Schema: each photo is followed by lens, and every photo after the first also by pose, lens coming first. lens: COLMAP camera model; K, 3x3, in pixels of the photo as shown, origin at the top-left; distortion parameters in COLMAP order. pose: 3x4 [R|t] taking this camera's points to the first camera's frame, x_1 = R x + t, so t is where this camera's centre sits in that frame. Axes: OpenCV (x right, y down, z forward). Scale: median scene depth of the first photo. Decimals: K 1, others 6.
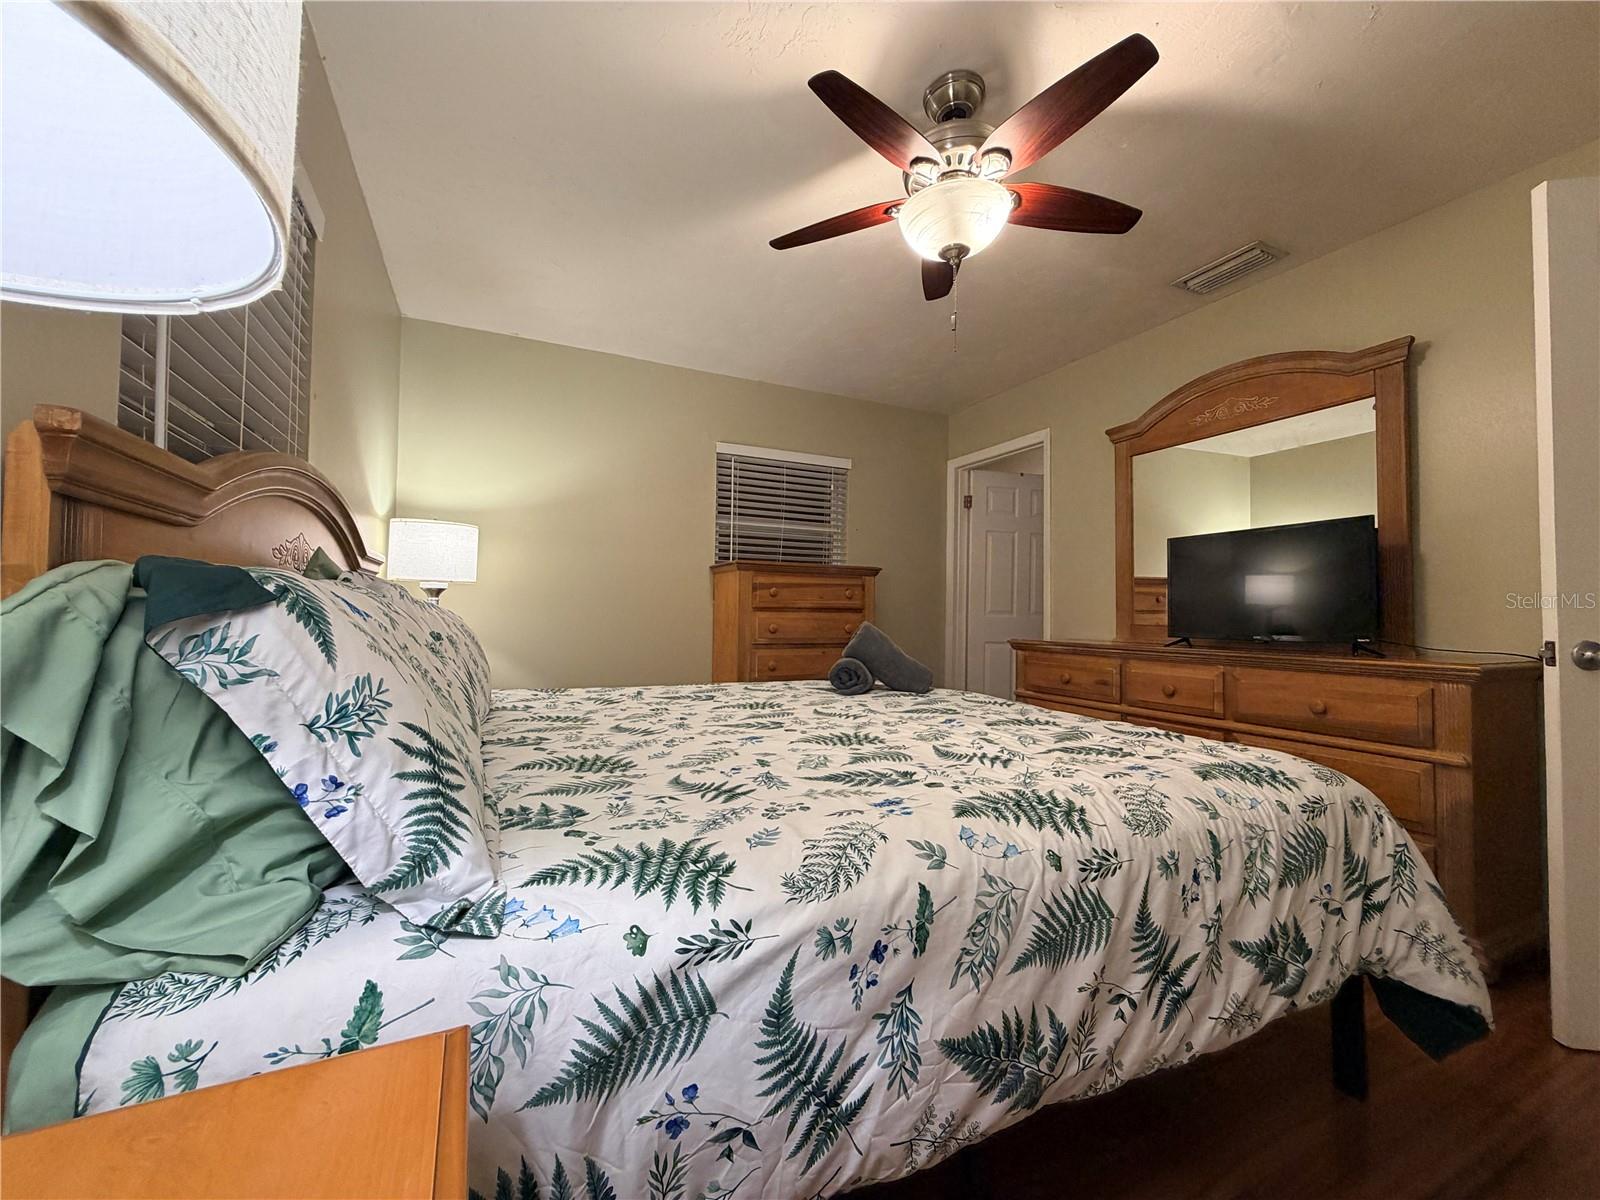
lens RADIAL K [[640.2, 0, 791.5], [0, 640.2, 600.3], [0, 0, 1]] dist [0.001924, -0.000288]
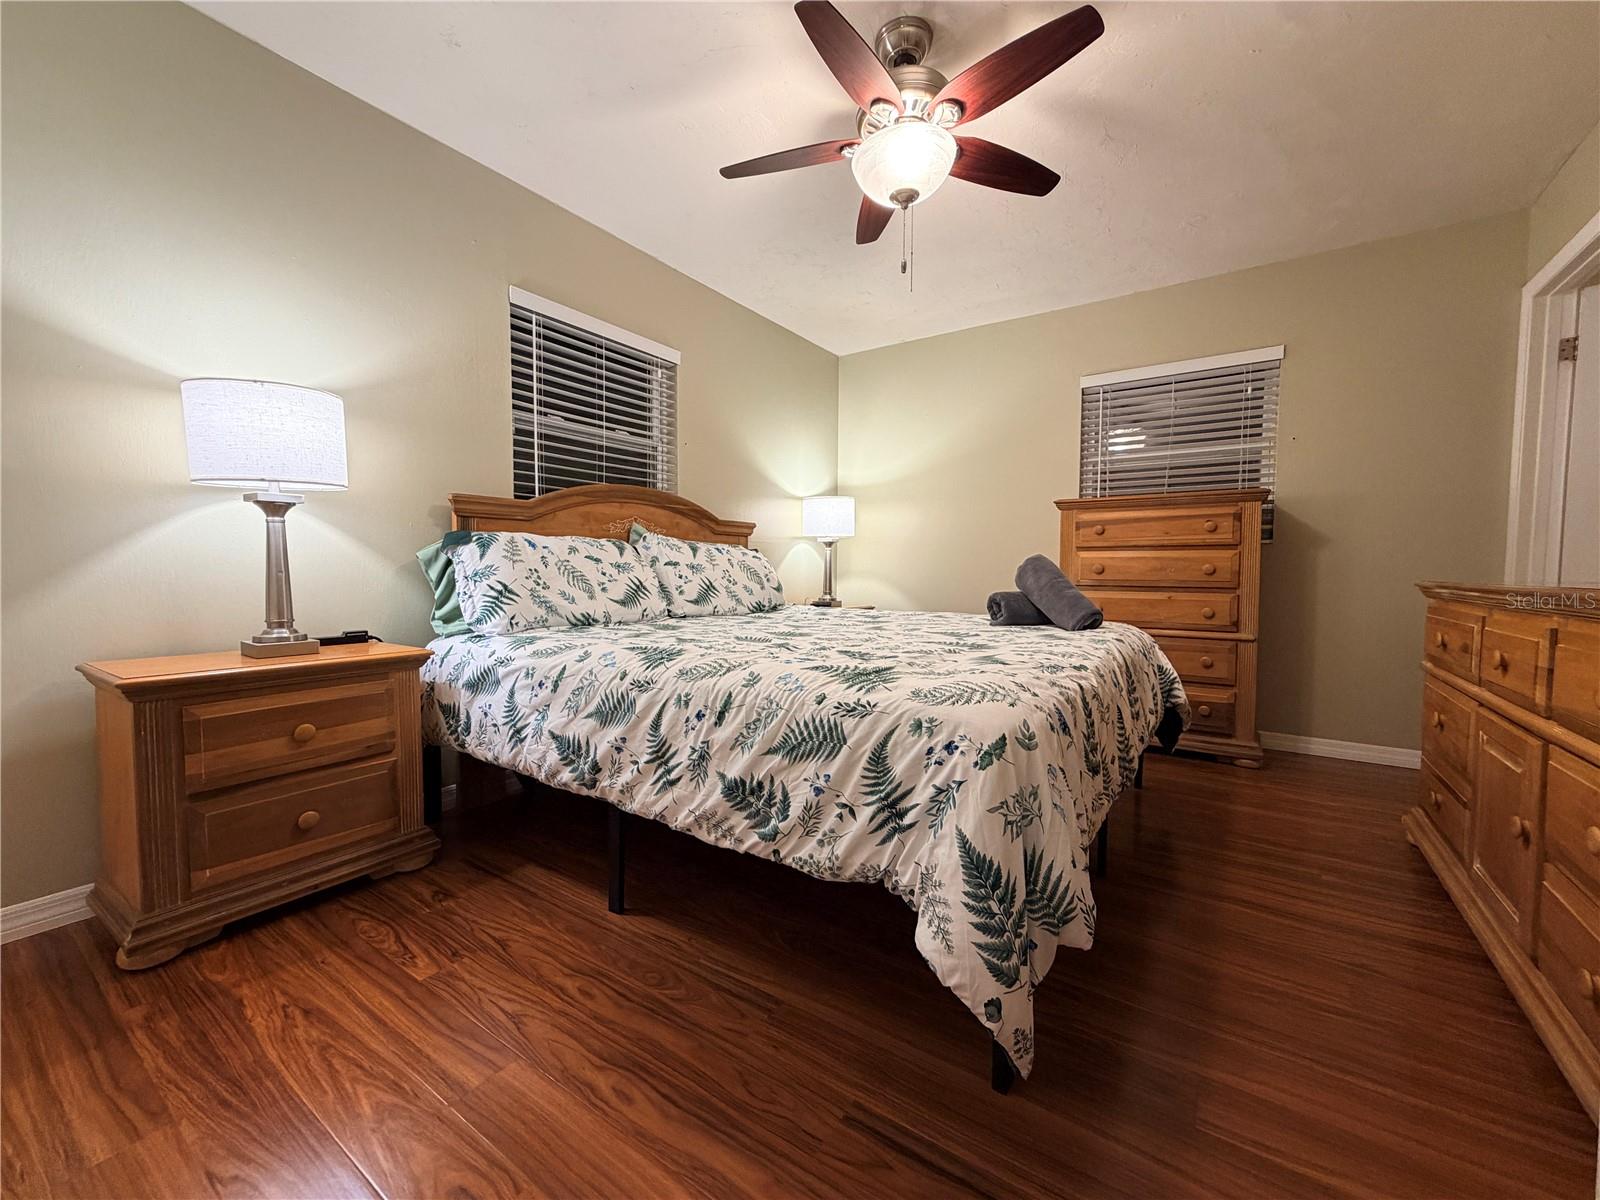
lens RADIAL K [[640.2, 0, 792.9], [0, 640.2, 601.6], [0, 0, 1]] dist [0.001924, -0.000288]
pose [[0.501294, 0.034359, -0.864595, 2.332654], [0.021218, 0.998423, 0.051980, 0.139719], [0.865017, -0.044402, 0.499774, 0.593563]]
